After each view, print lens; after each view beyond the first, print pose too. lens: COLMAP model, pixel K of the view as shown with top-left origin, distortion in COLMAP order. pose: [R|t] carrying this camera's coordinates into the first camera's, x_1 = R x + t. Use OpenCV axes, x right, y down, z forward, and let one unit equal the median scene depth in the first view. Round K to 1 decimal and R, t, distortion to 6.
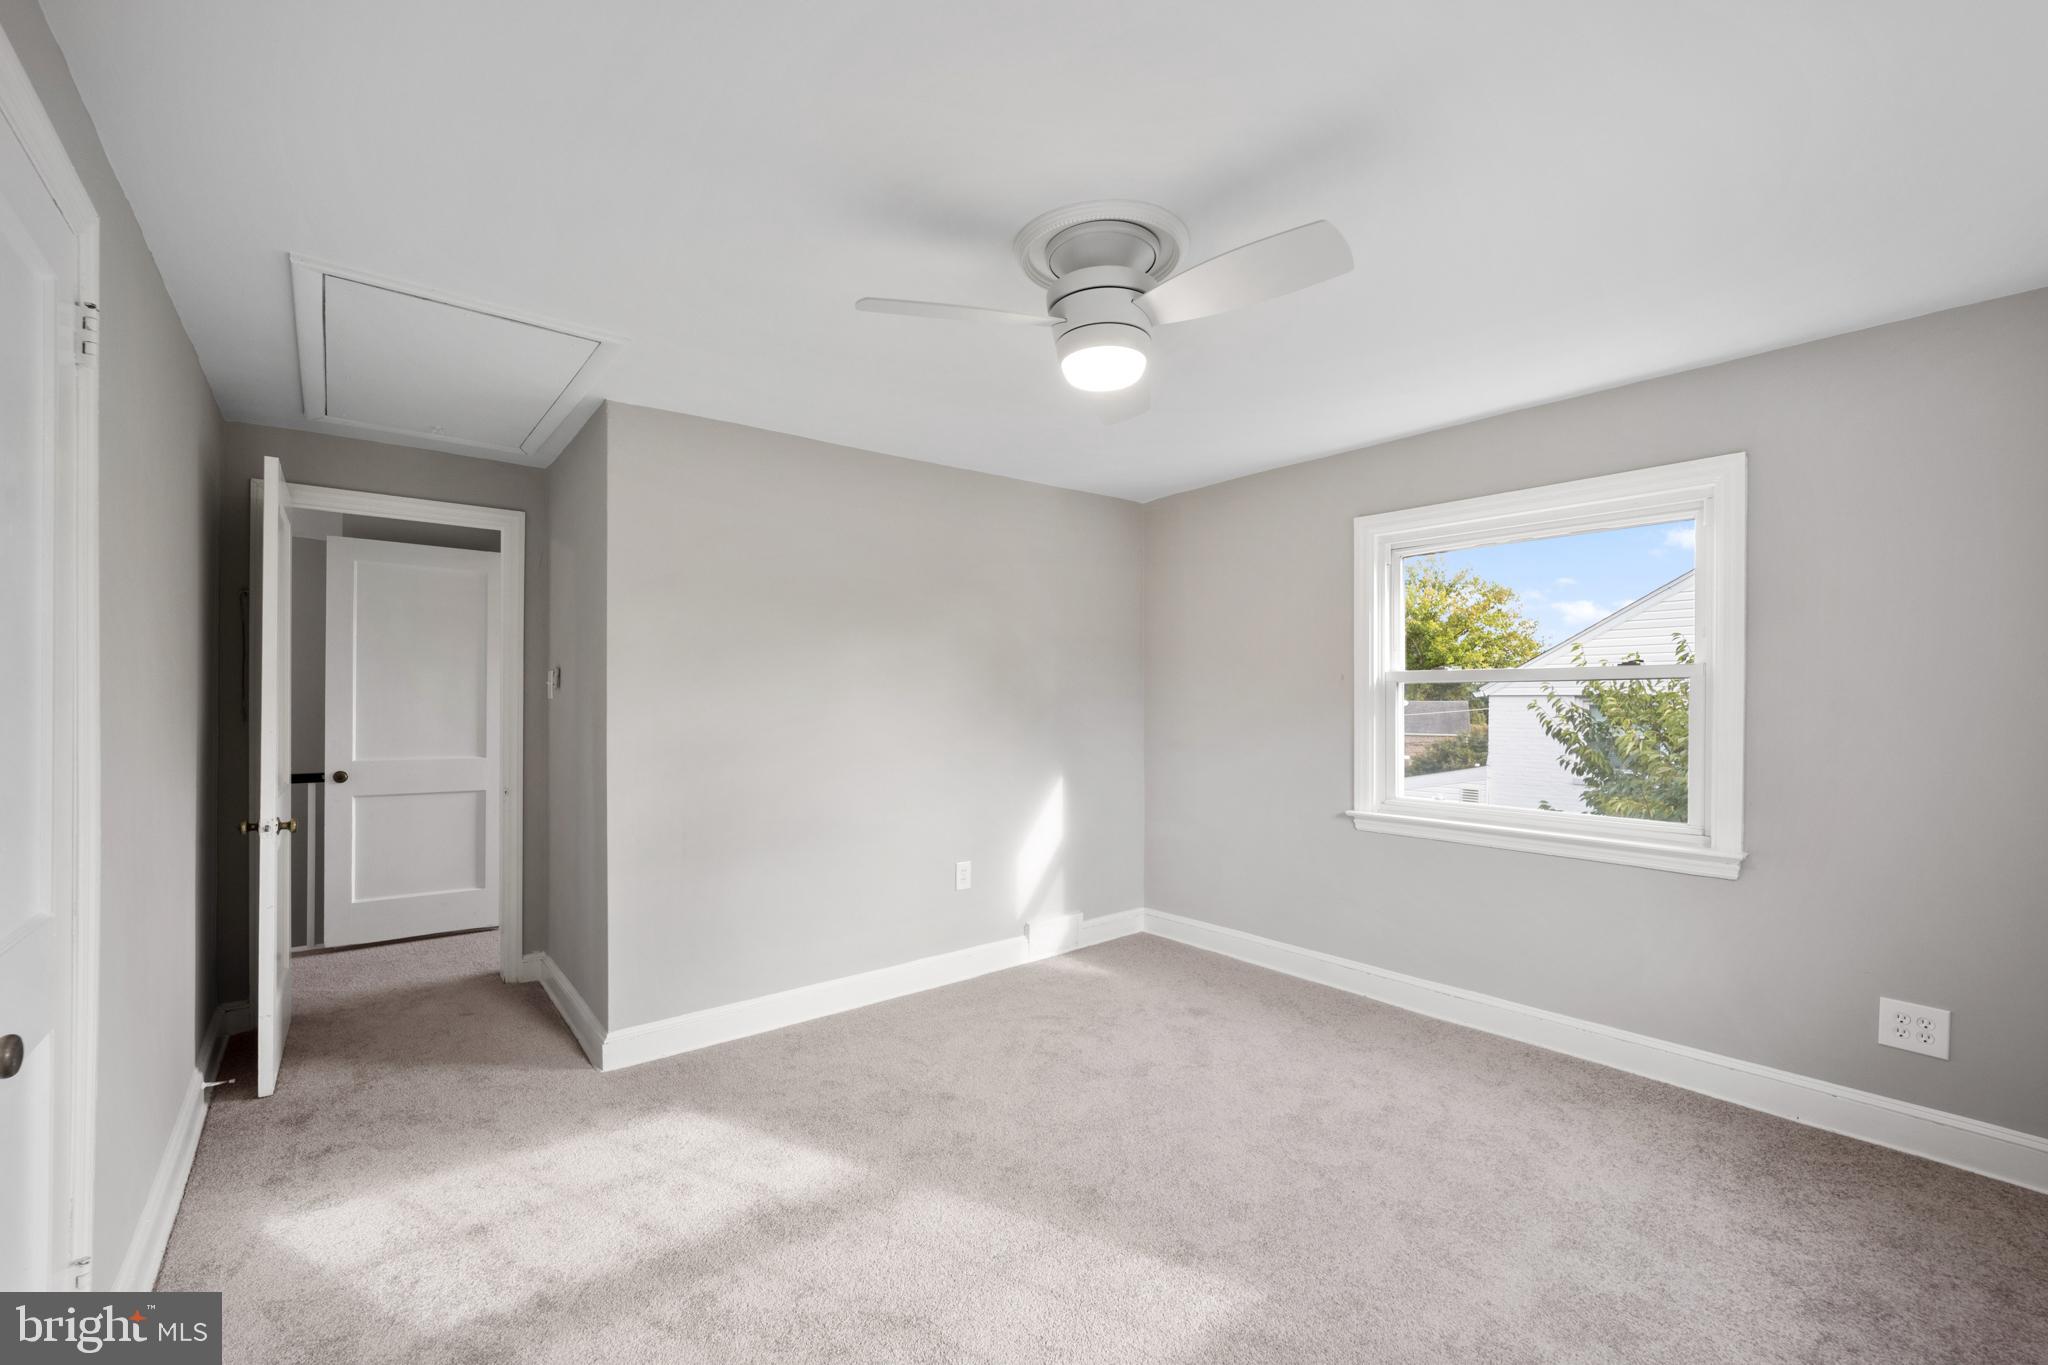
lens RADIAL K [[842.5, 0, 1026.2], [0, 842.5, 705.4], [0, 0, 1]] dist [-0.002411, -0.000143]
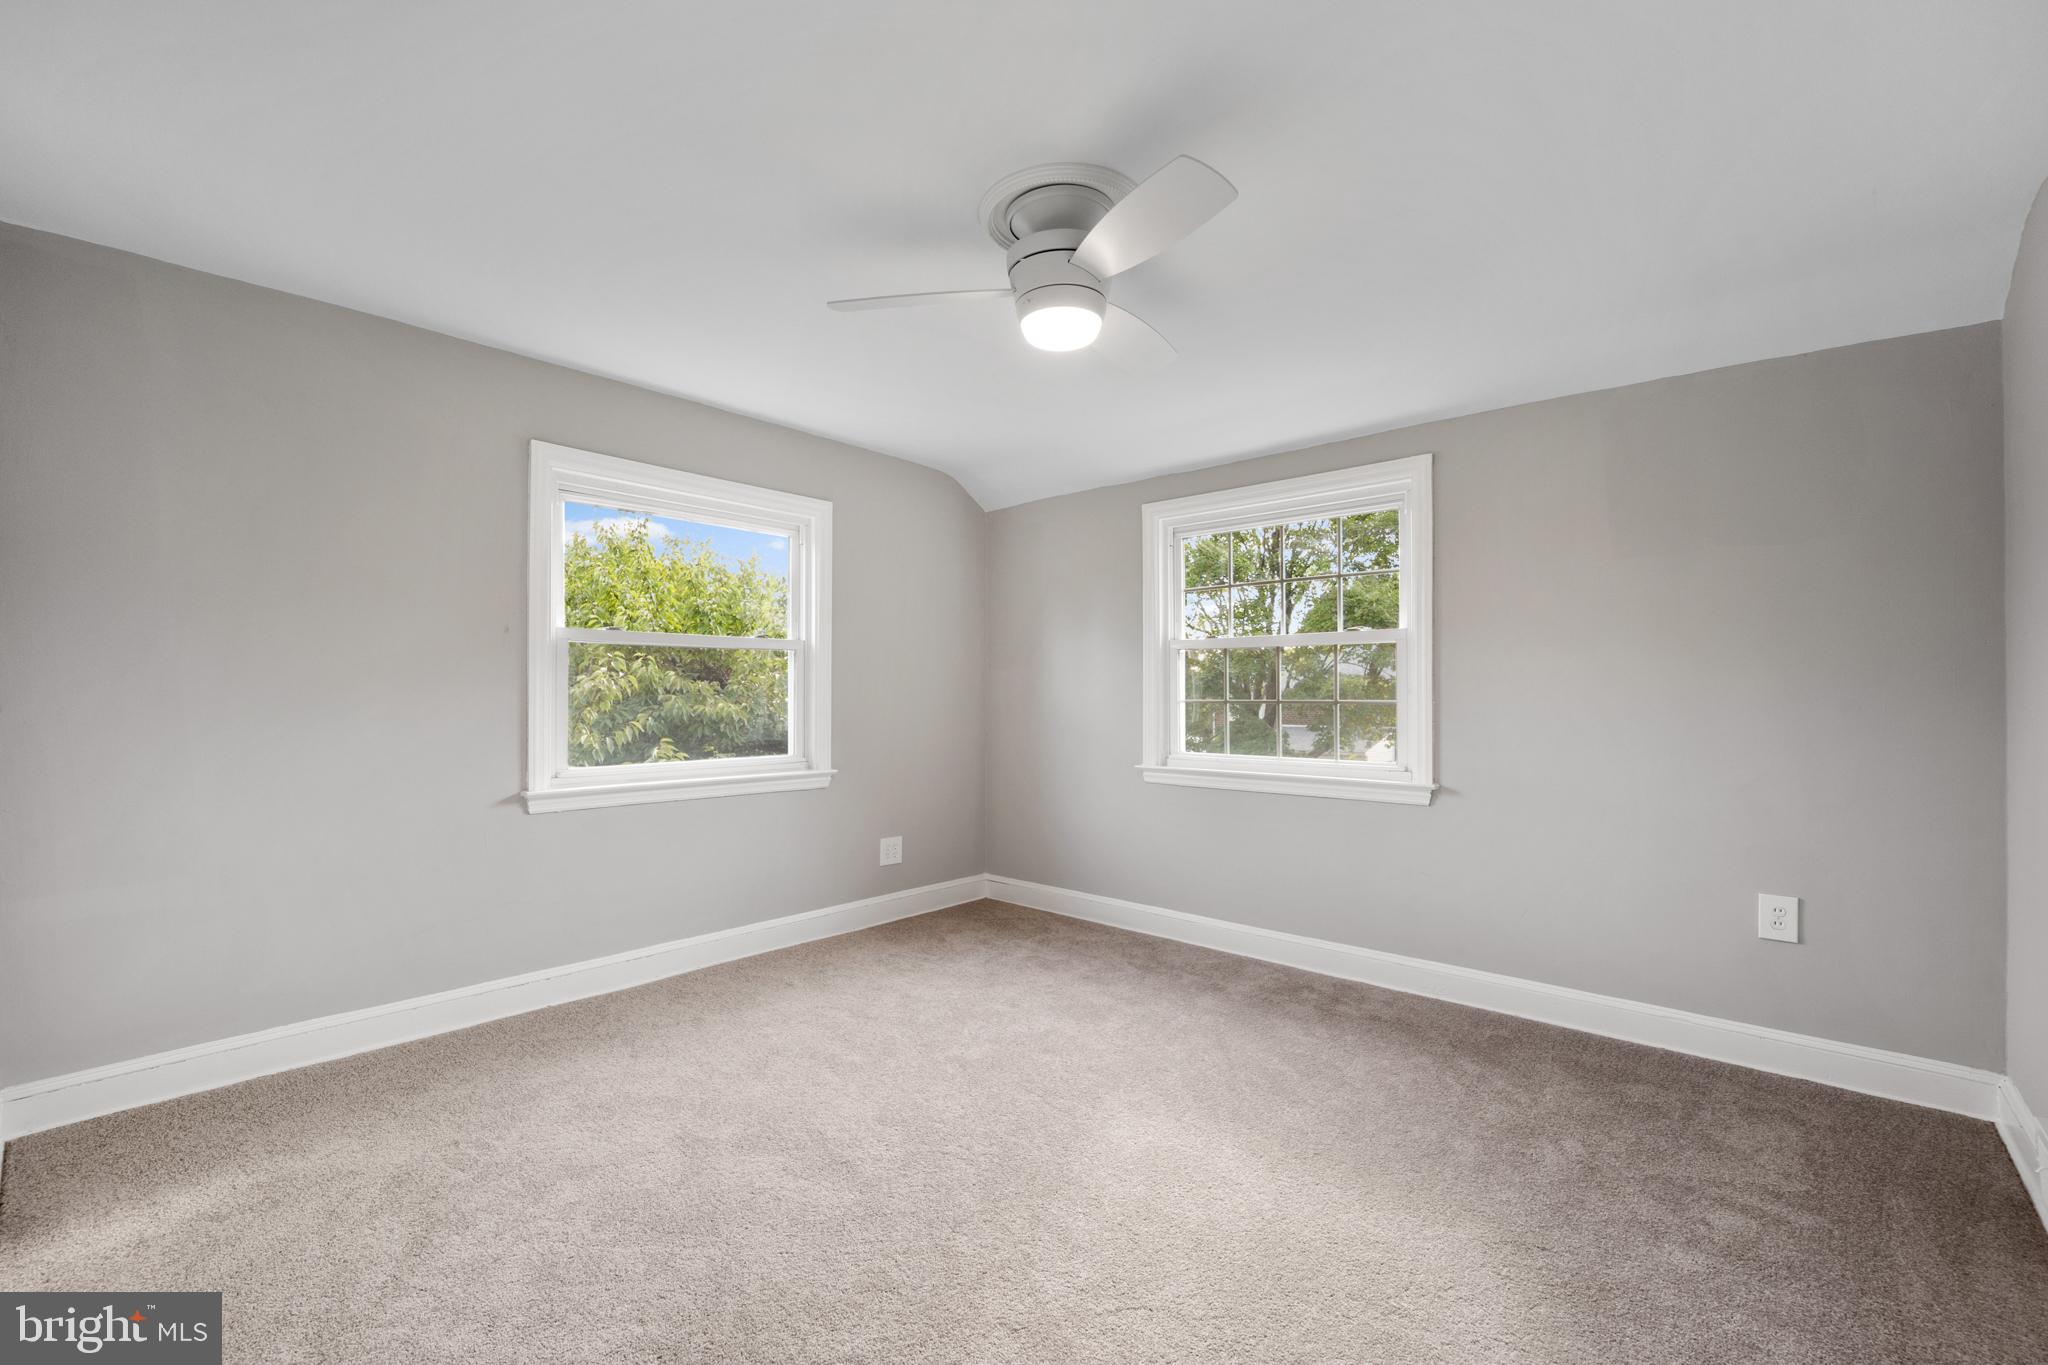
lens RADIAL K [[836.8, 0, 1024.0], [0, 836.8, 682.5], [0, 0, 1]] dist [-0.020985, -0.000035]
pose [[-0.142692, 0.003628, 0.989760, -0.623934], [-0.002169, 0.999990, -0.003978, 0.025218], [-0.989765, -0.002715, -0.142683, 0.807450]]
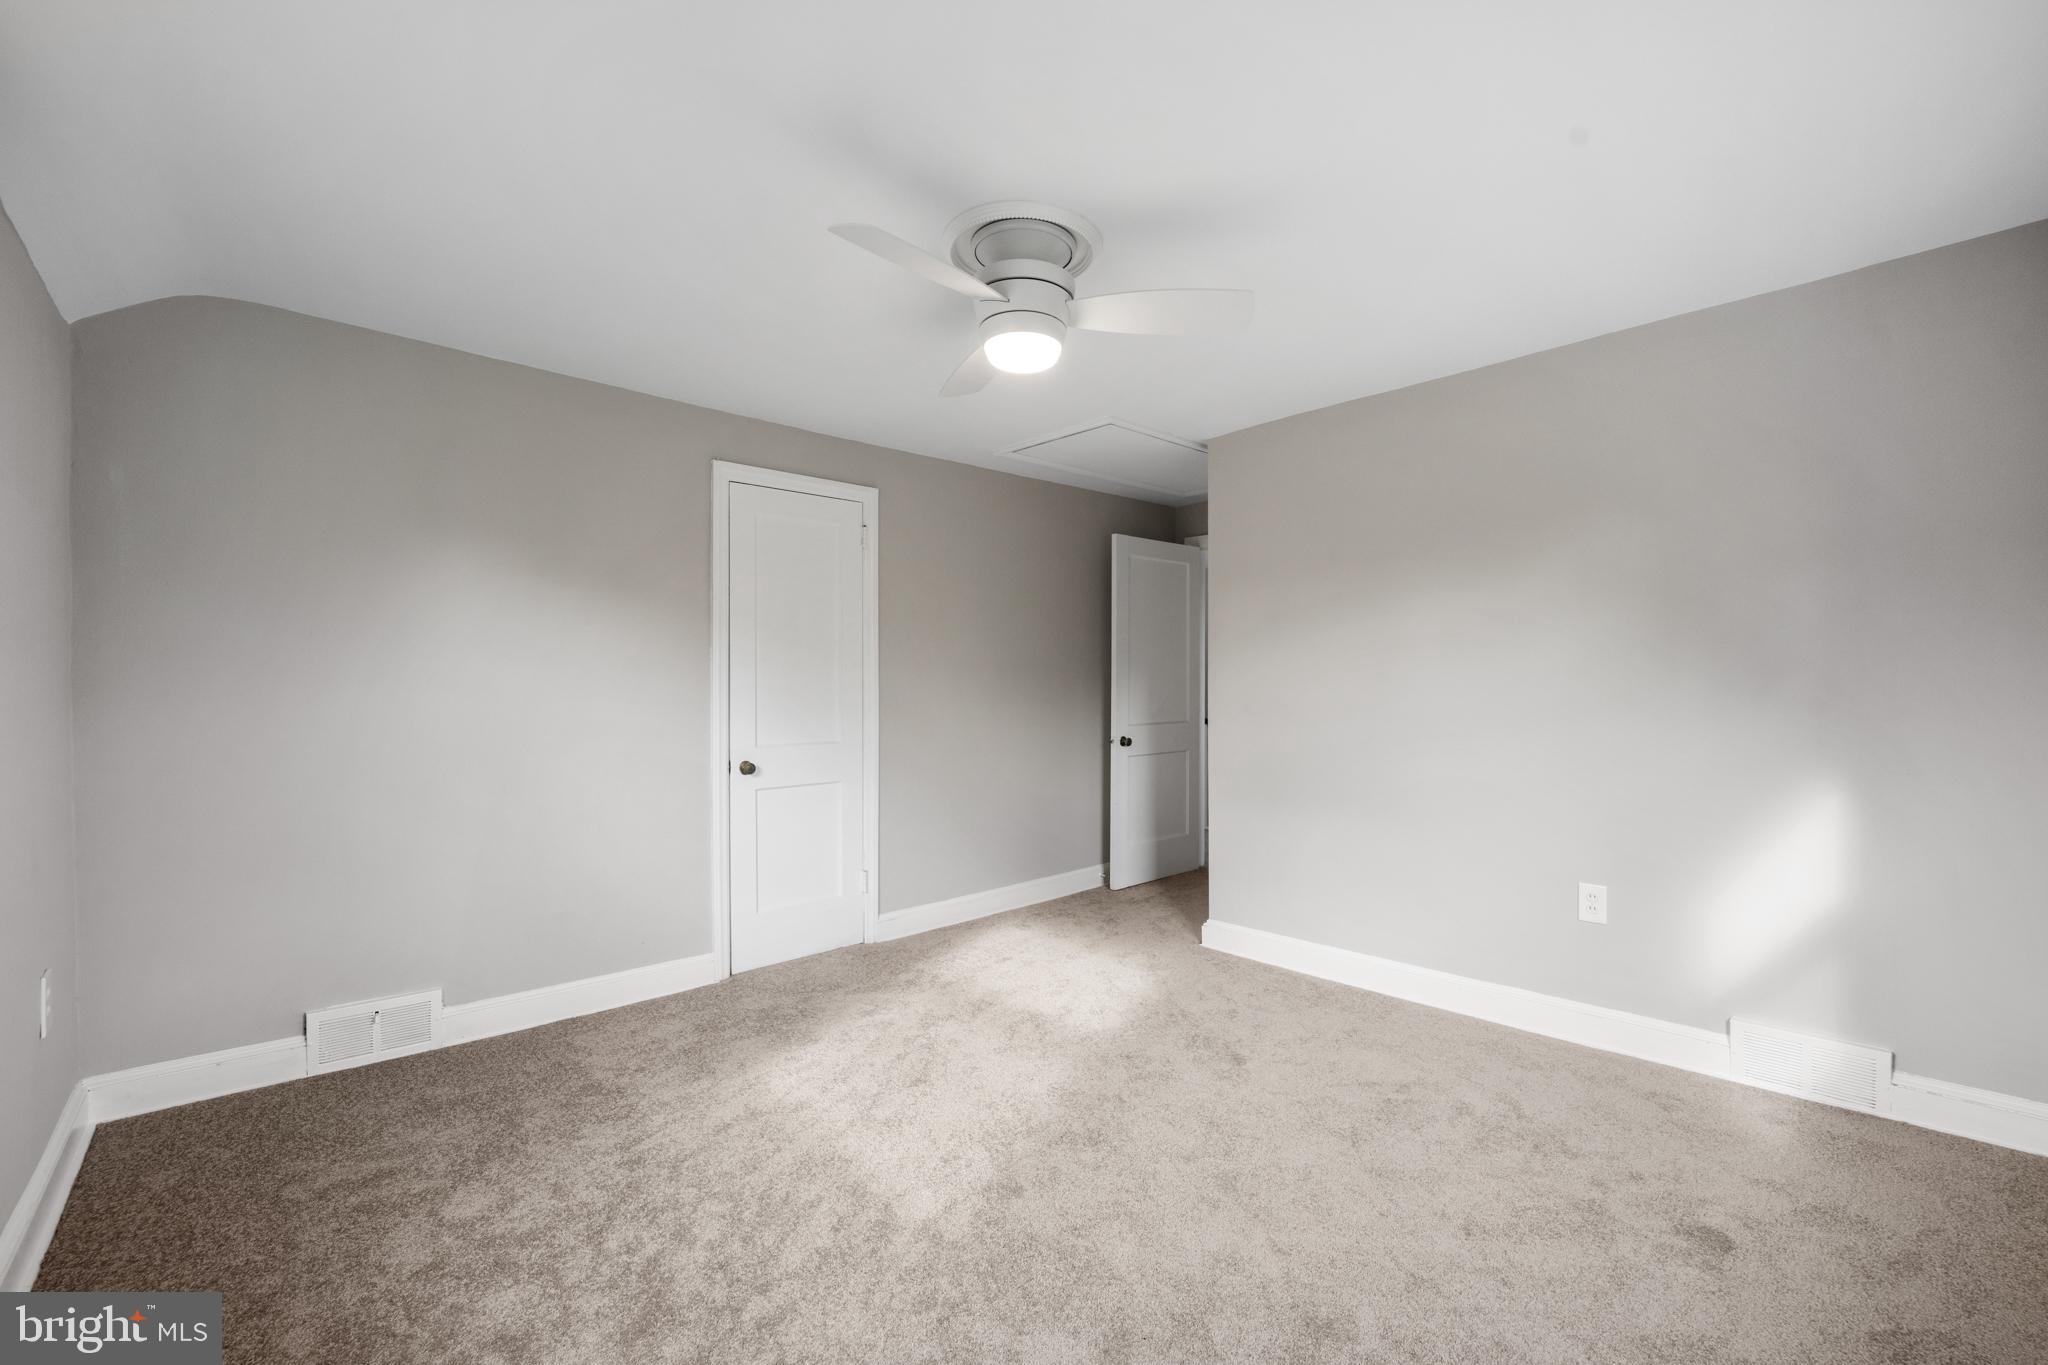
lens RADIAL K [[836.8, 0, 1024.0], [0, 836.8, 682.5], [0, 0, 1]] dist [-0.020985, -0.000035]
pose [[0.080883, 0.003478, -0.996718, 0.796632], [-0.001167, 0.999994, 0.003395, 0.015303], [0.996723, 0.000889, 0.080887, 0.620168]]
